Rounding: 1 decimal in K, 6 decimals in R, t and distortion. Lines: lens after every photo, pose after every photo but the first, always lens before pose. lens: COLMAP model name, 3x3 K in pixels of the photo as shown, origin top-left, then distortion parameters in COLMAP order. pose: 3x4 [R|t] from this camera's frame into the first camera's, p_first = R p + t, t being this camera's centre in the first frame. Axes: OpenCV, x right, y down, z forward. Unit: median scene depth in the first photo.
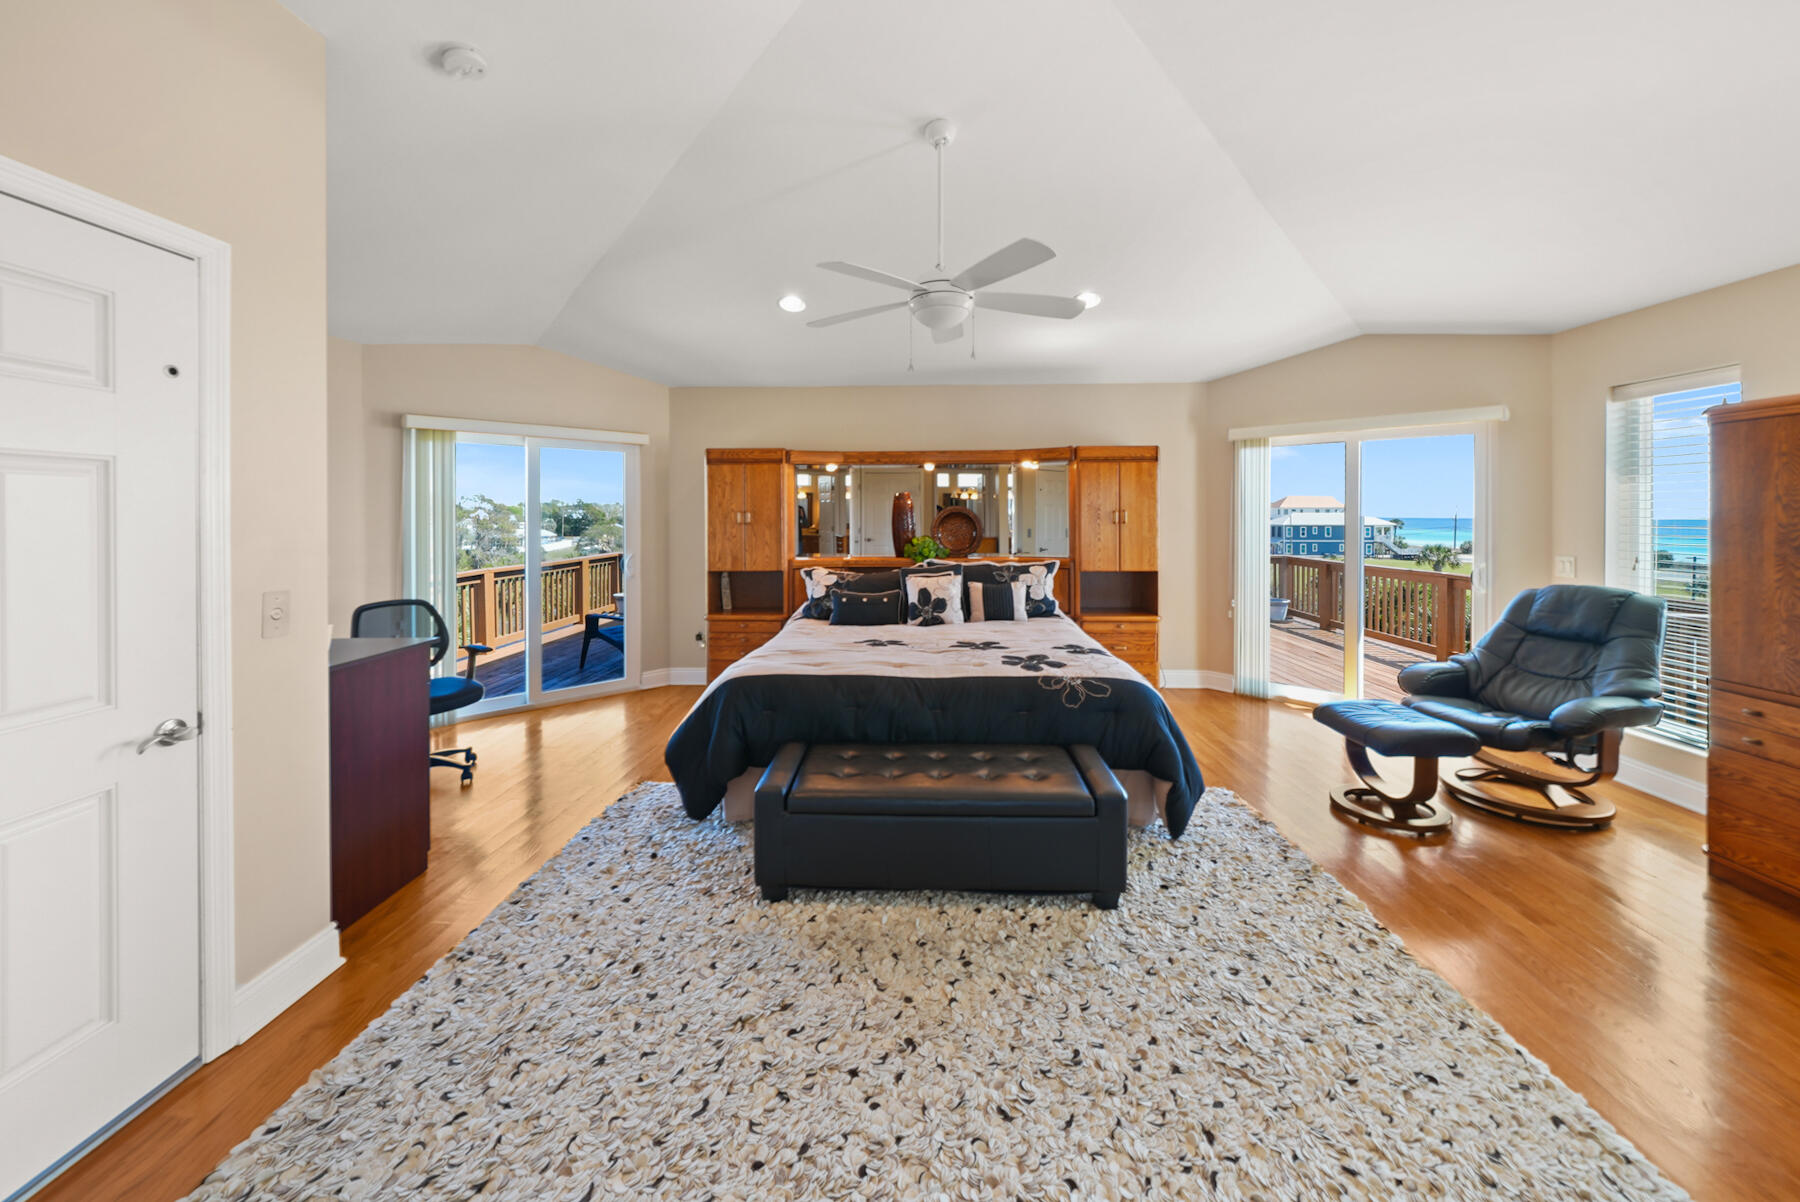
lens RADIAL K [[659.1, 0, 901.0], [0, 659.1, 518.5], [0, 0, 1]] dist [-0.000184, -0.000040]
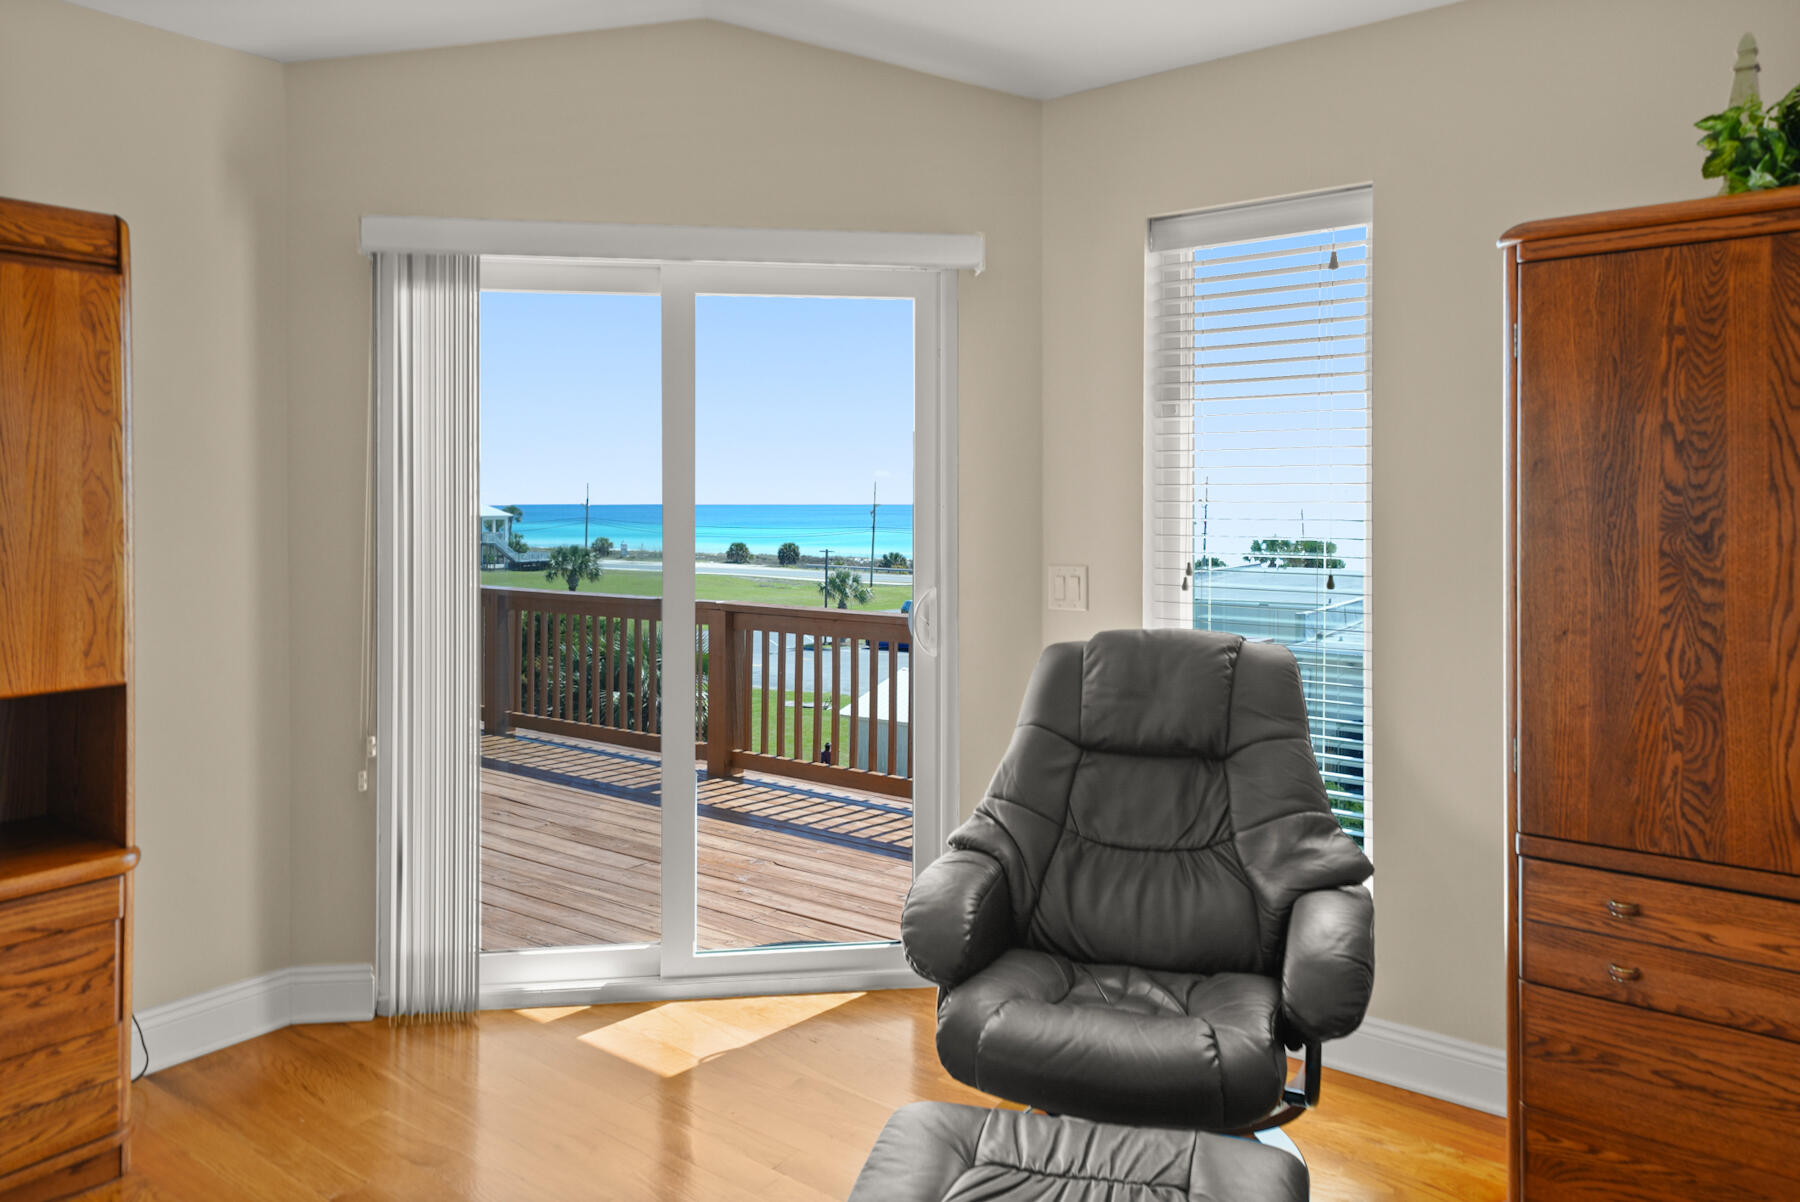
lens RADIAL K [[1224.8, 0, 900.0], [0, 1224.8, 509.6], [0, 0, 1]] dist [0.025339, 0.000769]
pose [[0.578050, -0.005906, 0.815980, 0.225388], [0.005765, 0.999978, 0.003153, 0.013101], [-0.815981, 0.002881, 0.578071, 0.632379]]
